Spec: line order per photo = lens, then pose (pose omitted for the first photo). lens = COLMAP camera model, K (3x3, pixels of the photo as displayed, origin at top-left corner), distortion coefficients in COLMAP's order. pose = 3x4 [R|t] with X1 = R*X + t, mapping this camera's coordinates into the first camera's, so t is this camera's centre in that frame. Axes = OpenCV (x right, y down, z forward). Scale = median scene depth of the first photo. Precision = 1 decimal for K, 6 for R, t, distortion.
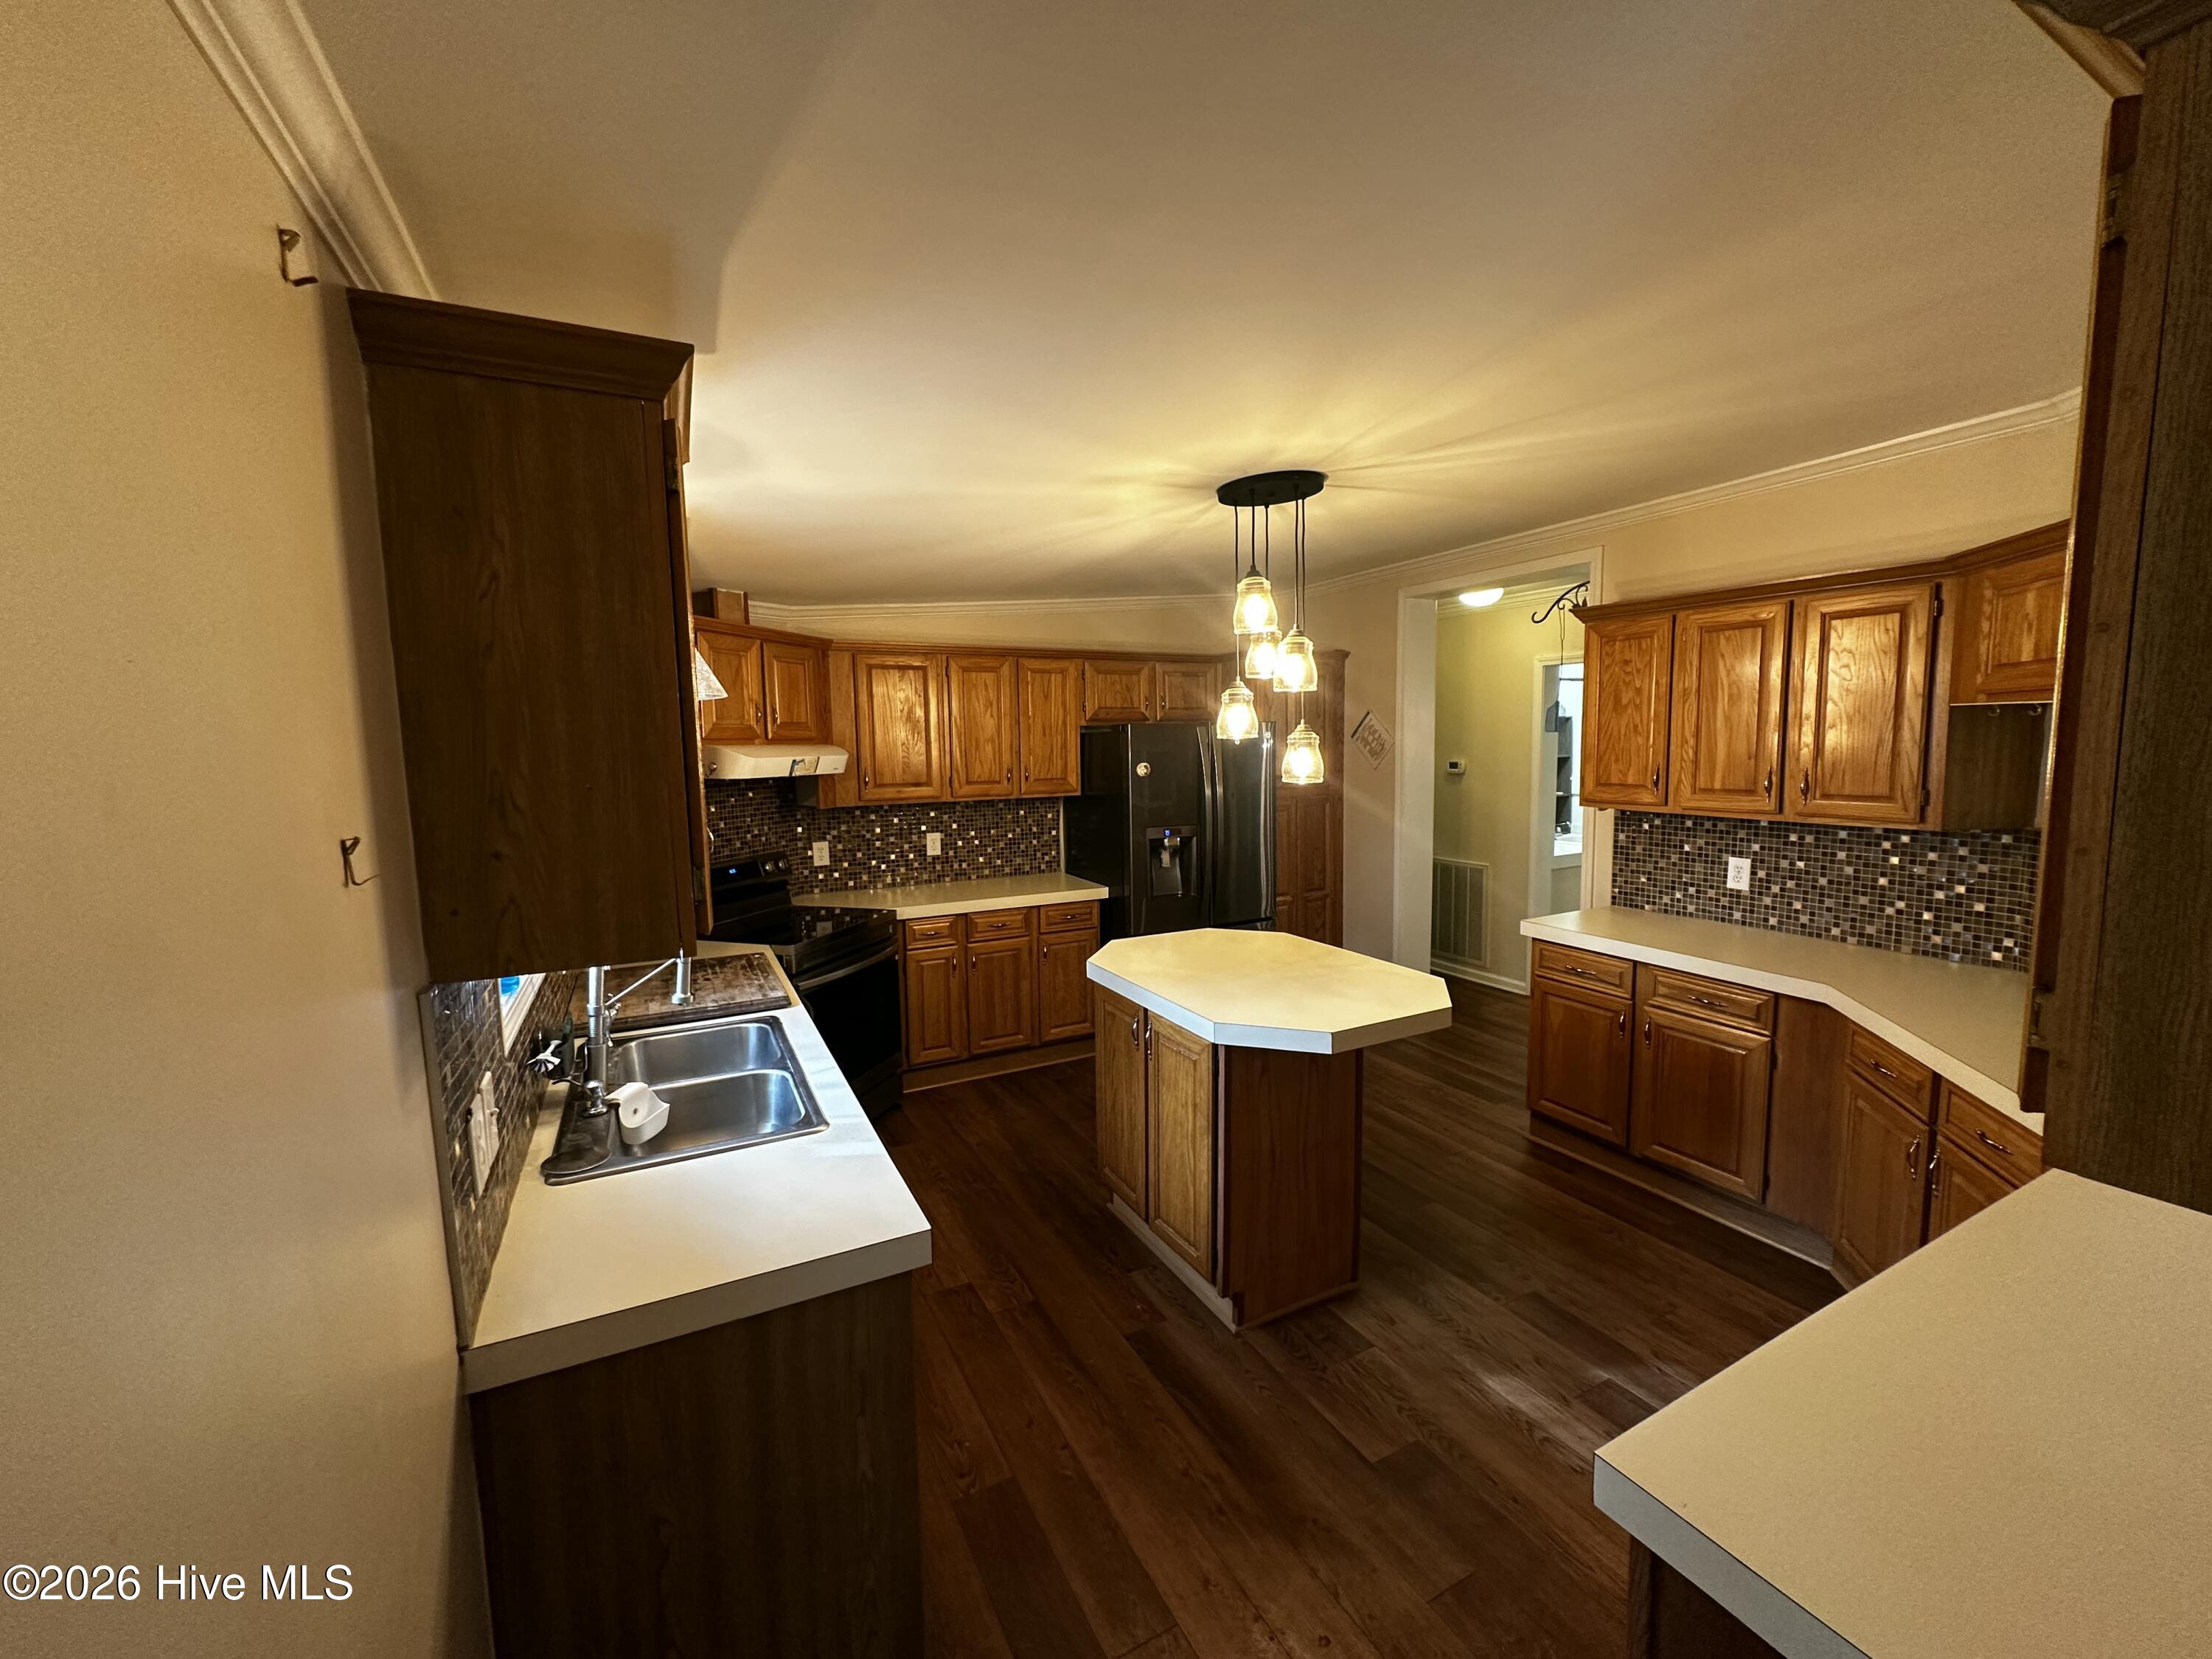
lens RADIAL K [[874.4, 0, 1110.3], [0, 874.4, 827.0], [0, 0, 1]] dist [-0.002649, 0.001287]
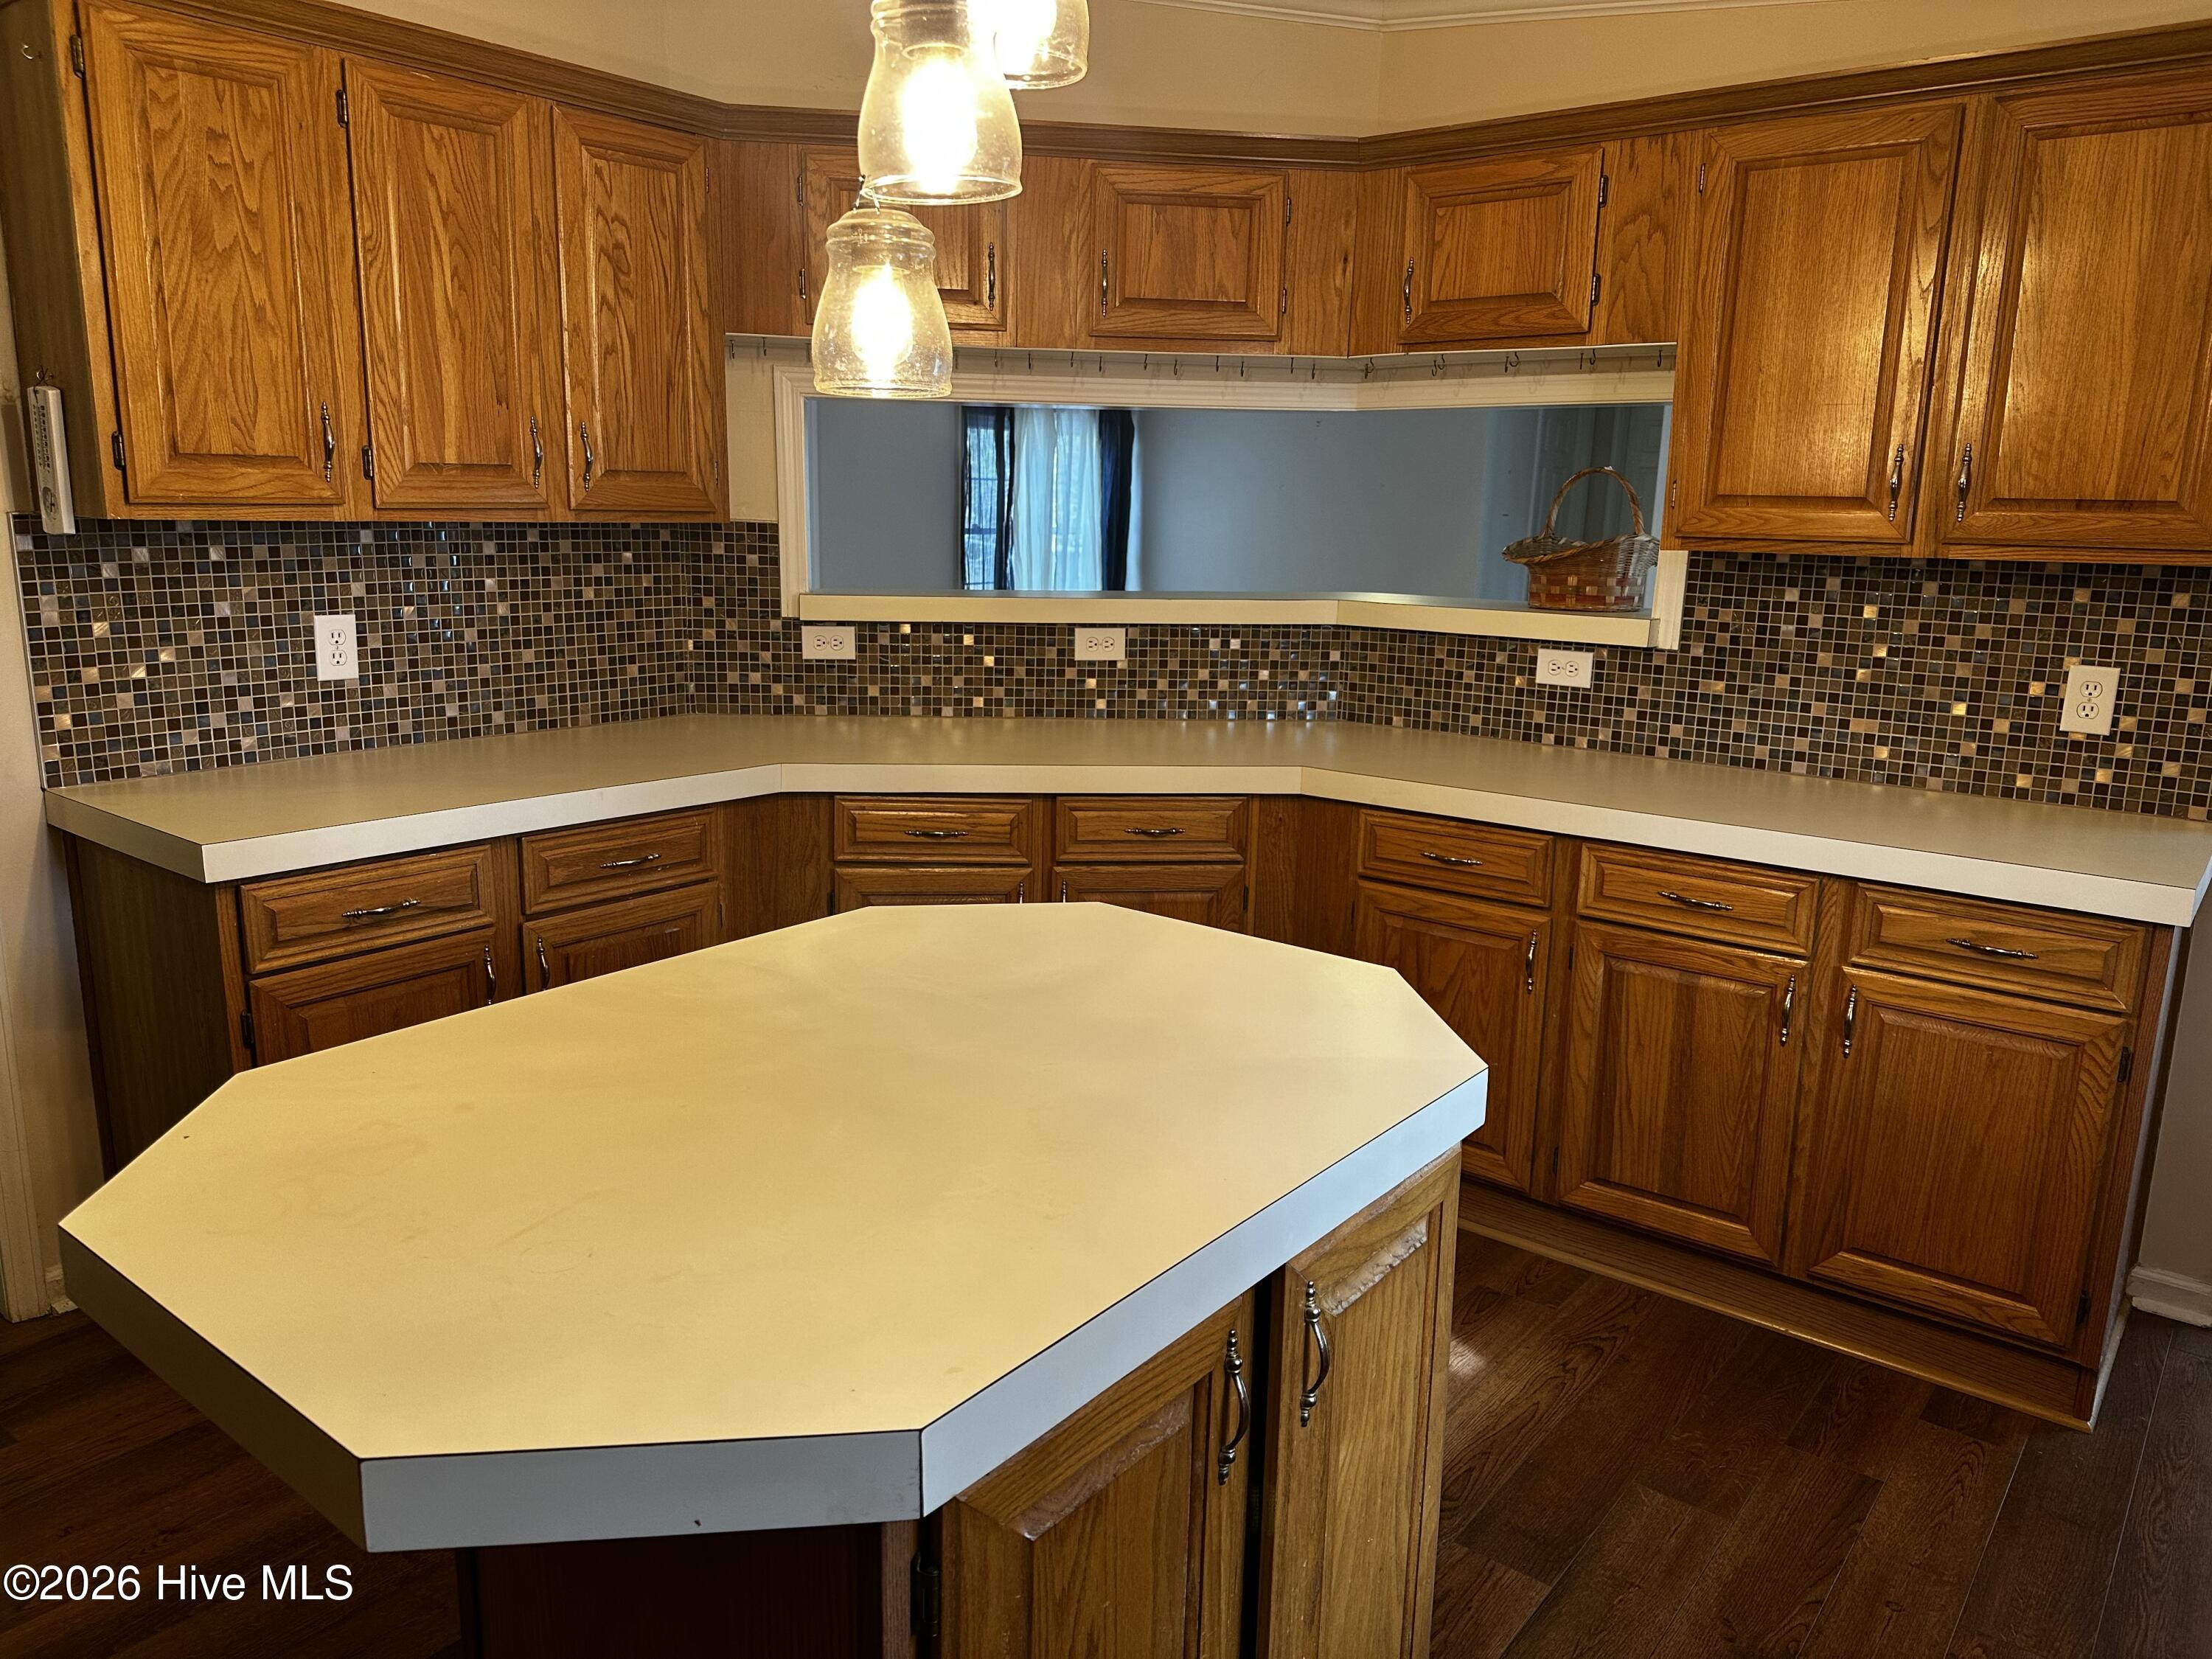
lens RADIAL K [[1570.9, 0, 1099.3], [0, 1570.9, 832.7], [0, 0, 1]] dist [-0.011894, -0.007901]
pose [[-0.409779, -0.189600, 0.892263, -0.264241], [0.070127, 0.968717, 0.238053, -0.025401], [-0.909485, 0.160121, -0.383664, 0.991715]]
